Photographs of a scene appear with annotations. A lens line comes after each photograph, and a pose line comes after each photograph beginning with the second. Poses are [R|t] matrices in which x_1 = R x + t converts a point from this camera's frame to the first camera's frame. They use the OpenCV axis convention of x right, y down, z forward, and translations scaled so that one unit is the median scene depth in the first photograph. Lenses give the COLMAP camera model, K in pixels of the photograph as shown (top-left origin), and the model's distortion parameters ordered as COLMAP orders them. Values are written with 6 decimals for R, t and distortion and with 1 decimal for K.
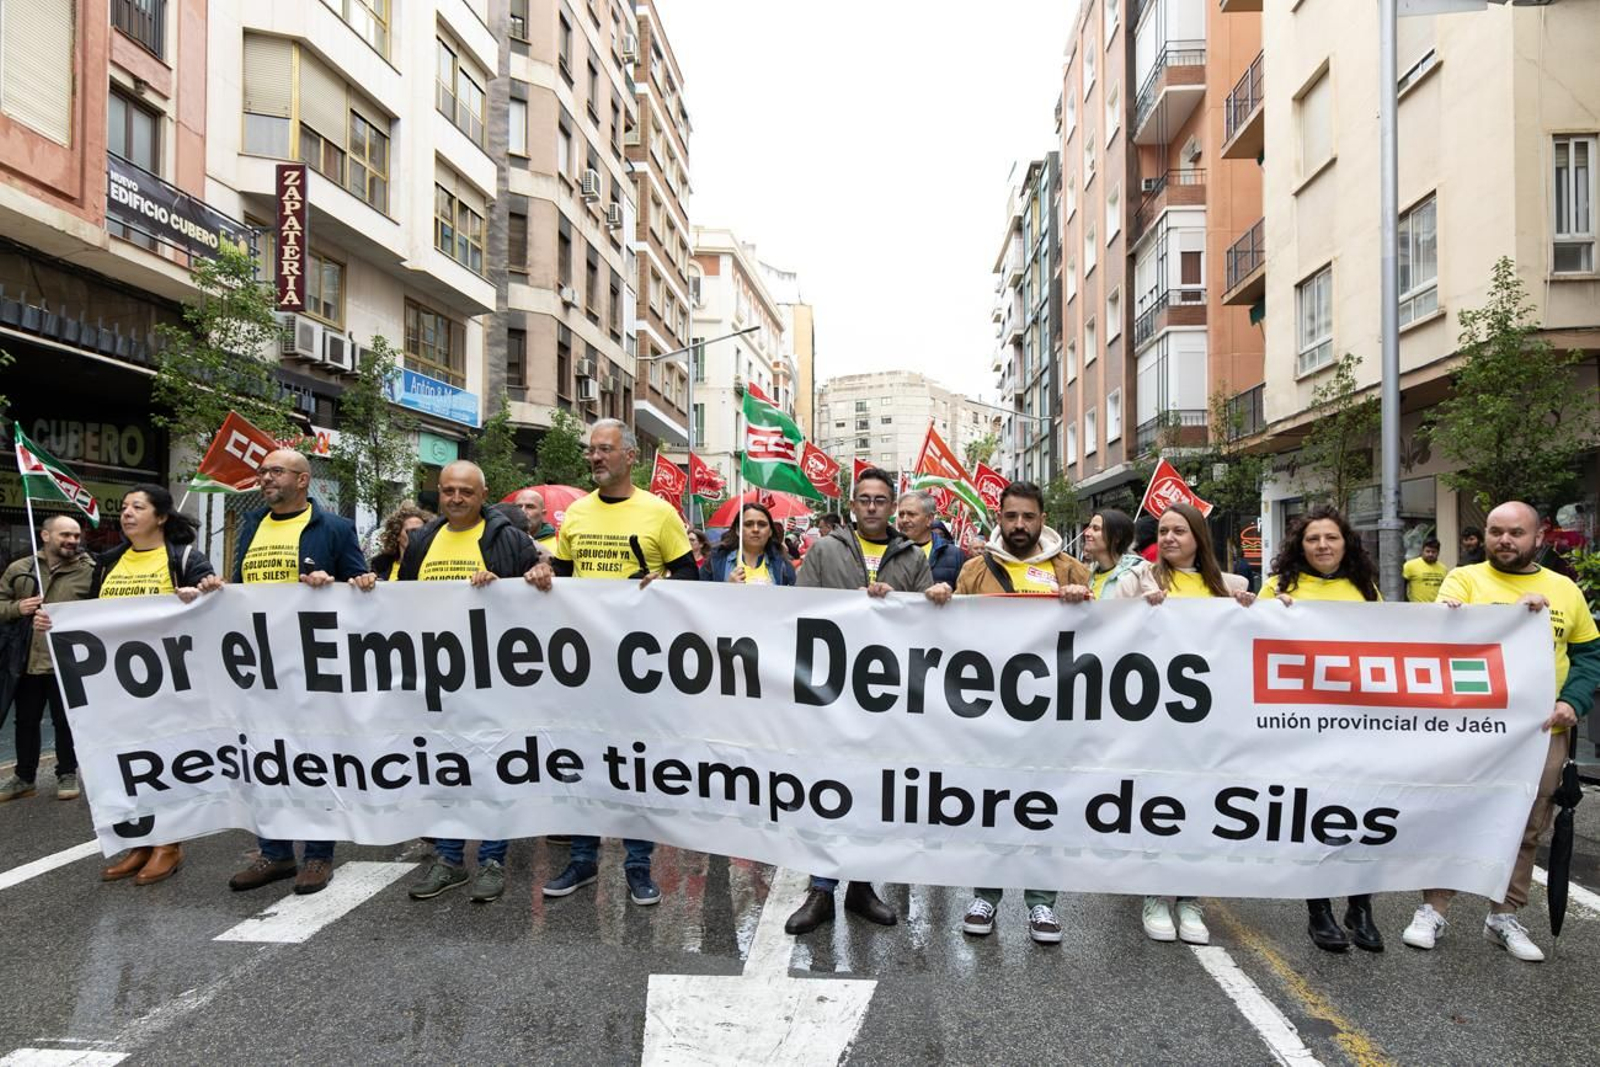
lens RADIAL K [[1045.3, 0, 800.0], [0, 1045.3, 533.5], [0, 0, 1]] dist [-0.000390, 0.000183]
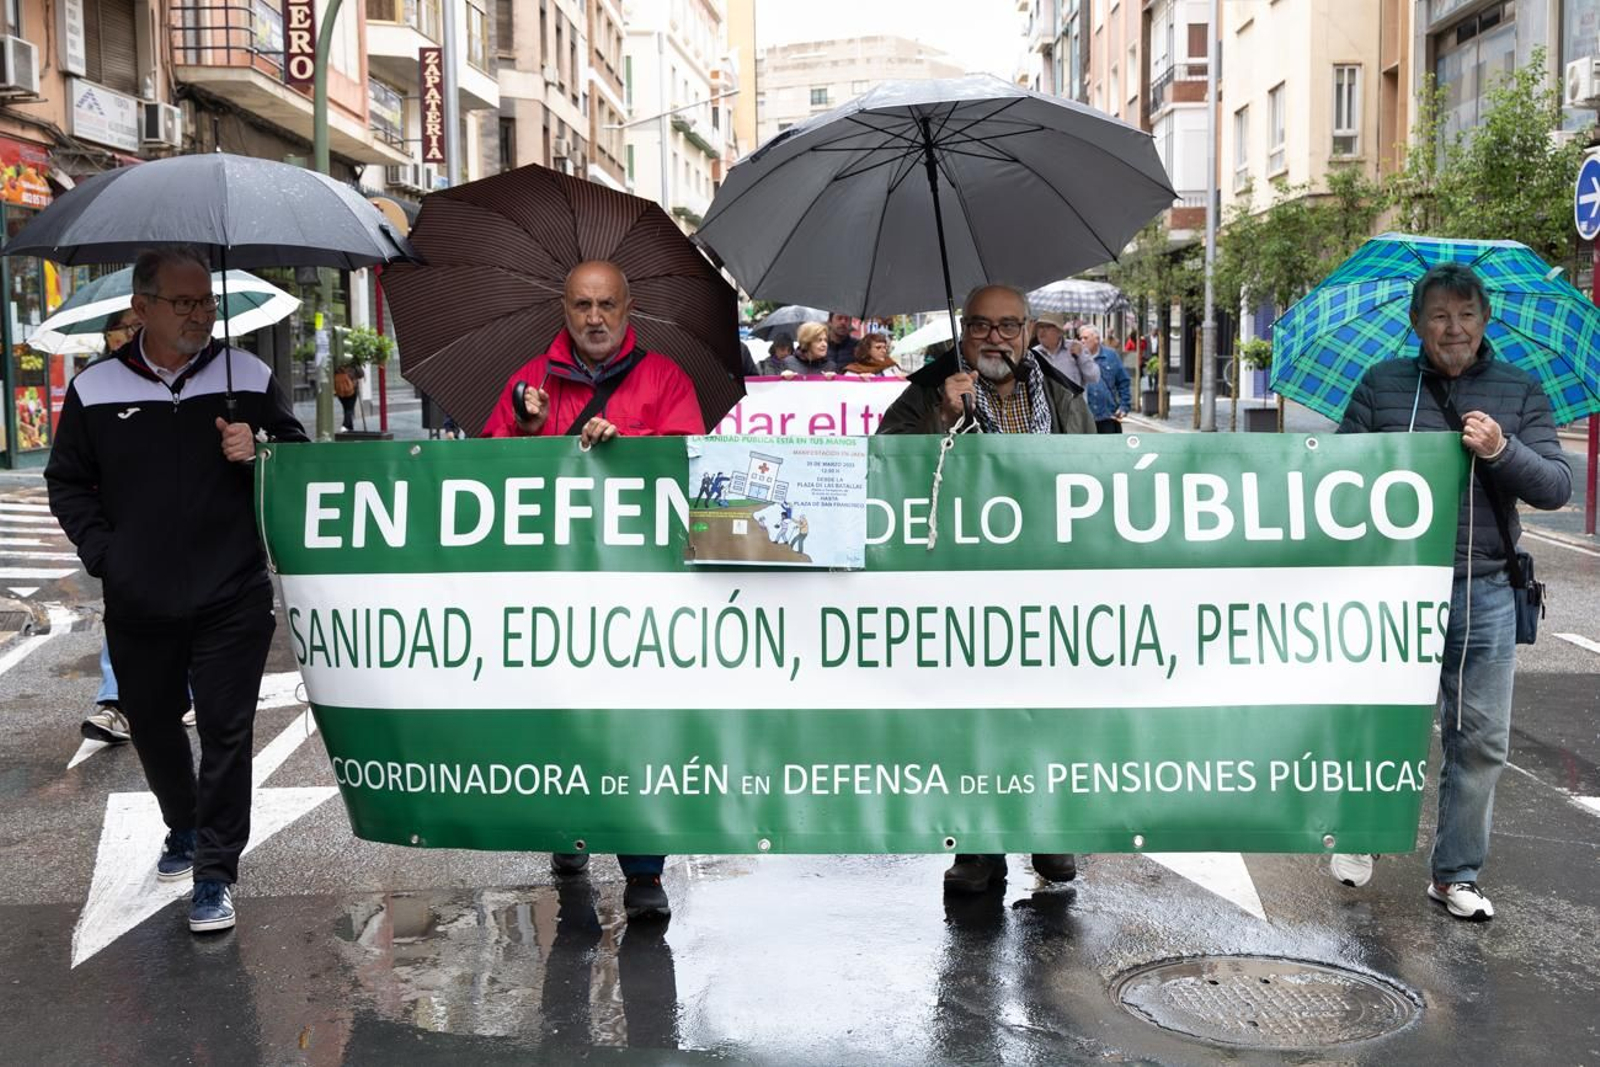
lens RADIAL K [[1975.5, 0, 800.0], [0, 1975.5, 533.5], [0, 0, 1]] dist [0.022524, -0.032513]
pose [[0.998330, -0.018646, 0.054675, -0.085411], [0.012052, 0.992876, 0.118539, -0.020444], [-0.056496, -0.117682, 0.991443, -0.719418]]
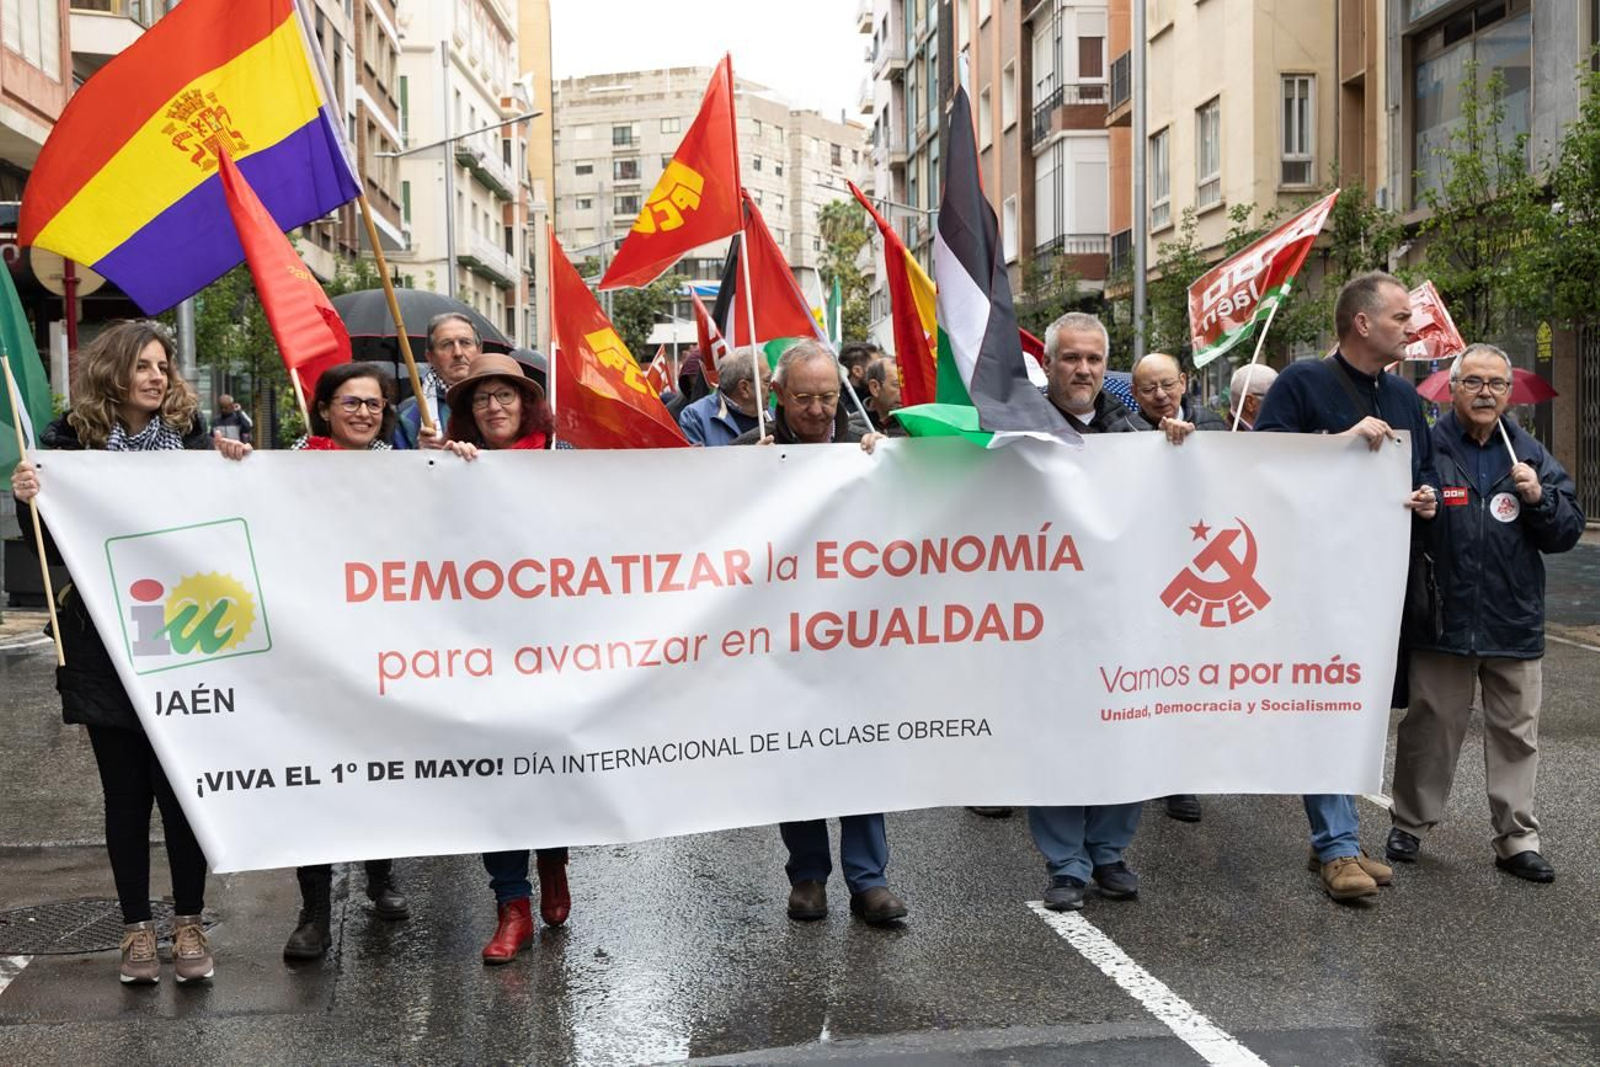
lens RADIAL K [[2231.5, 0, 800.0], [0, 2231.5, 533.5], [0, 0, 1]] dist [0.001356, 0.006122]
pose [[0.988976, -0.023714, 0.146167, -0.094508], [0.012797, 0.997088, 0.075182, -0.016091], [-0.147524, -0.072483, 0.986399, -0.599789]]
